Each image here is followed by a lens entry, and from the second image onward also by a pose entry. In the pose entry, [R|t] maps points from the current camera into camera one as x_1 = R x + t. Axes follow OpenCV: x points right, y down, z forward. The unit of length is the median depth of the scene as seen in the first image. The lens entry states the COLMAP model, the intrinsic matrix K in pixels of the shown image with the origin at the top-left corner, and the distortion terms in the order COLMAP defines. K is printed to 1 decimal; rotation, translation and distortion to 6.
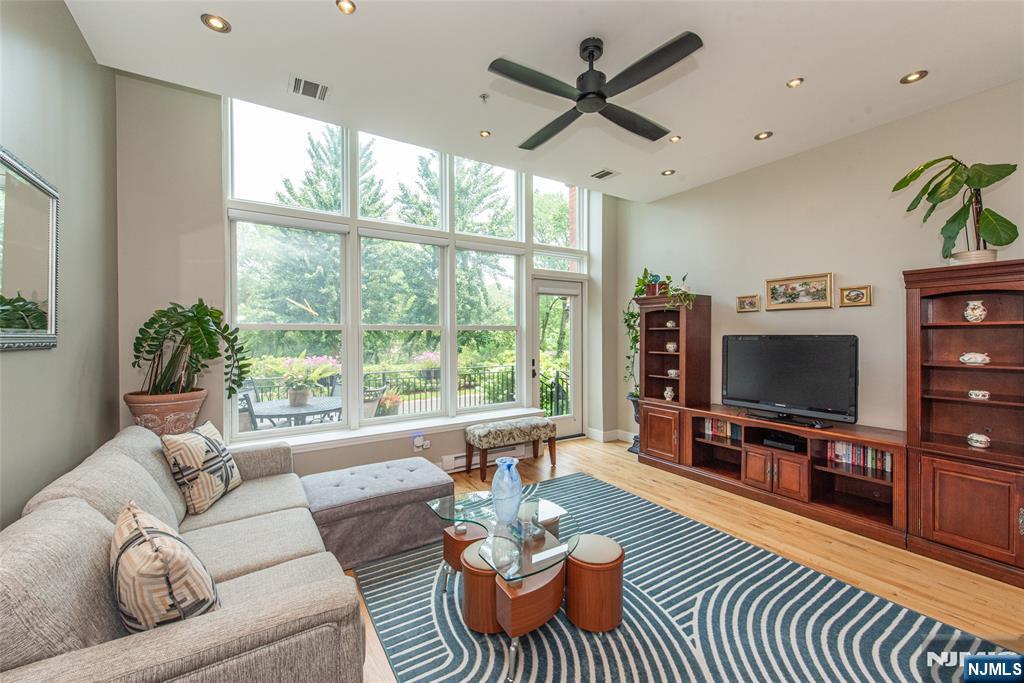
lens RADIAL K [[412.8, 0, 516.6], [0, 412.8, 333.5], [0, 0, 1]] dist [0.011449, -0.004065]
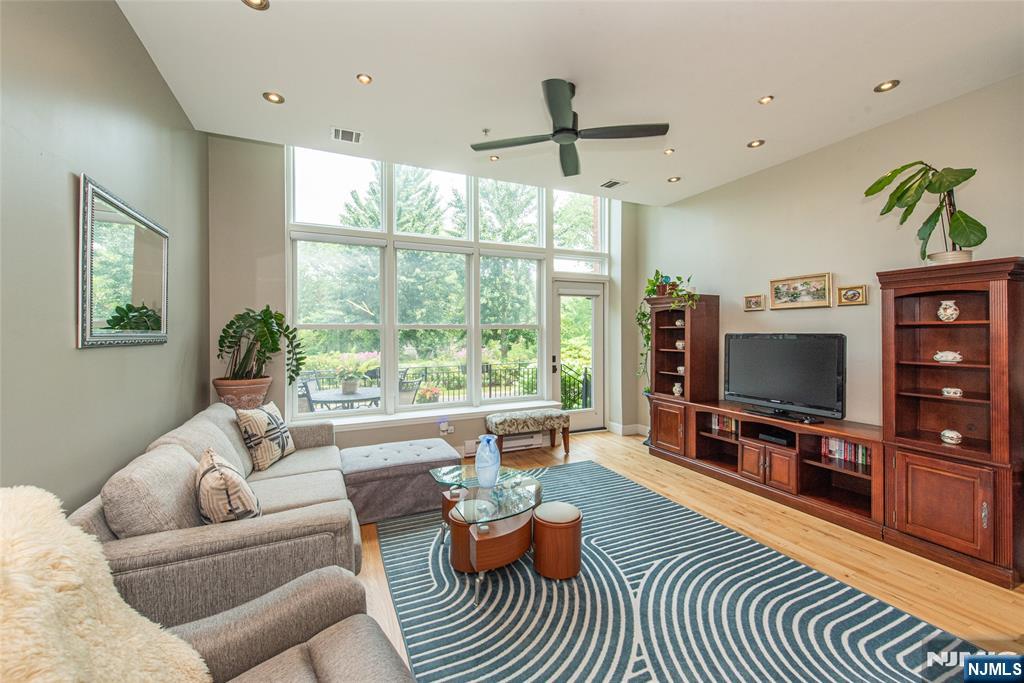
lens RADIAL K [[413.3, 0, 516.2], [0, 413.3, 328.6], [0, 0, 1]] dist [0.007634, -0.000240]
pose [[0.990090, -0.001519, -0.140423, 0.168345], [0.000693, 0.999982, -0.005930, -0.003842], [0.140430, 0.005774, 0.990074, -0.145790]]
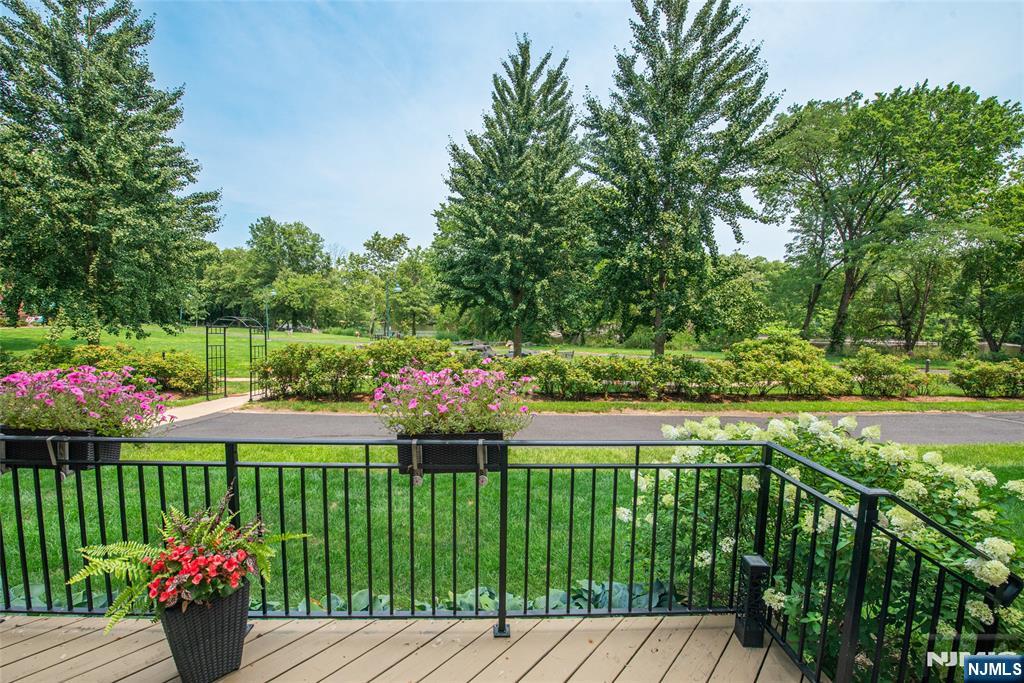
lens RADIAL K [[421.8, 0, 512.0], [0, 421.8, 341.5], [0, 0, 1]] dist [-0.000216, -0.009597]
pose [[0.859611, 0.049014, -0.508593, -0.040953], [-0.014232, 0.997299, 0.072056, 0.008364], [0.510752, -0.054702, 0.857986, 1.903358]]
